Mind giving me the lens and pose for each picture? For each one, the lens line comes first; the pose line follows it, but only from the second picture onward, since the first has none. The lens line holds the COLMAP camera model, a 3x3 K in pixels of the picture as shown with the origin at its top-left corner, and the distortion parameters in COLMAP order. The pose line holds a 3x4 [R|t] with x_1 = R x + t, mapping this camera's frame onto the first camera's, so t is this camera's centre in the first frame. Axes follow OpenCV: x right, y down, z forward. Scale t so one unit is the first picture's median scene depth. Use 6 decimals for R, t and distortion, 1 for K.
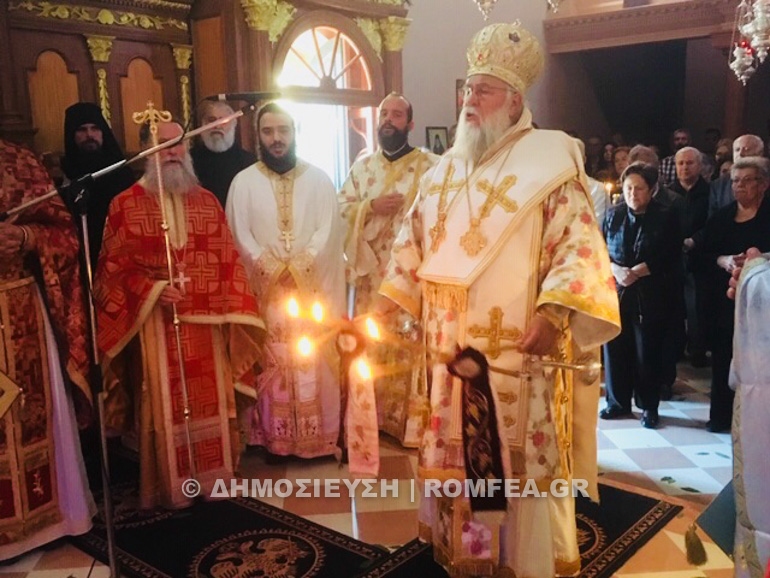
lens RADIAL K [[784.6, 0, 386.2], [0, 784.6, 290.7], [0, 0, 1]] dist [0.001119, 0.000000]
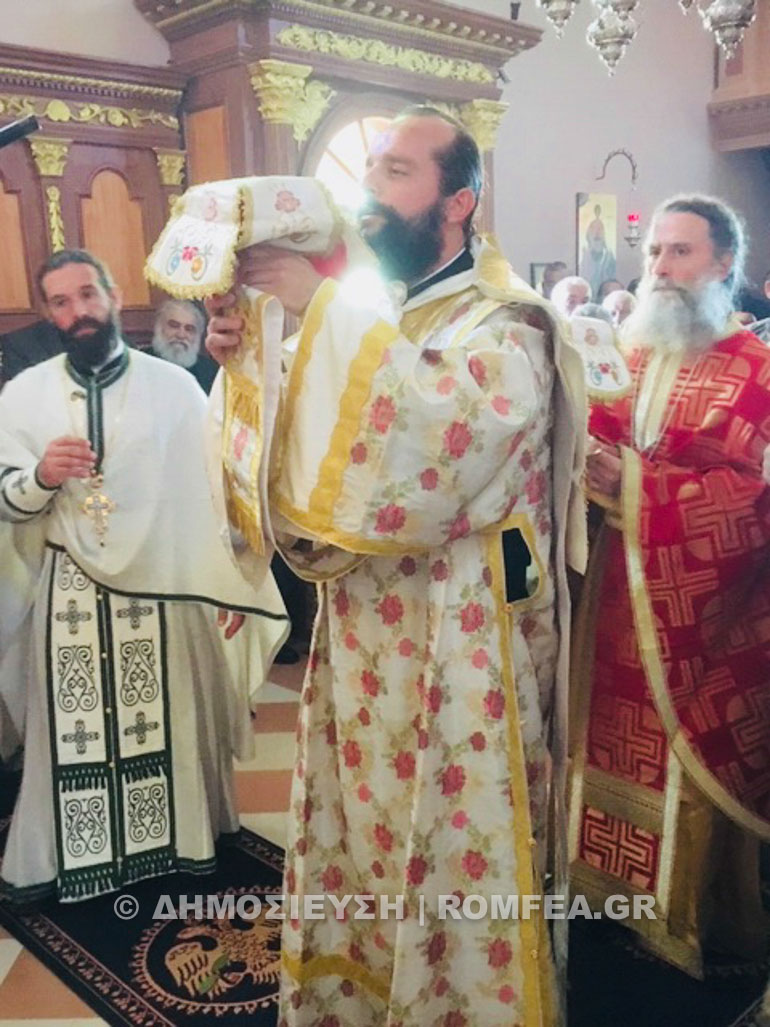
lens RADIAL K [[1023.7, 0, 381.8], [0, 1023.7, 510.4], [0, 0, 1]] dist [0.010358, 0.000000]
pose [[0.994196, 0.002939, -0.107546, 0.024172], [-0.000444, 0.999730, 0.023214, -0.016527], [0.107585, -0.023032, 0.993929, 0.116827]]
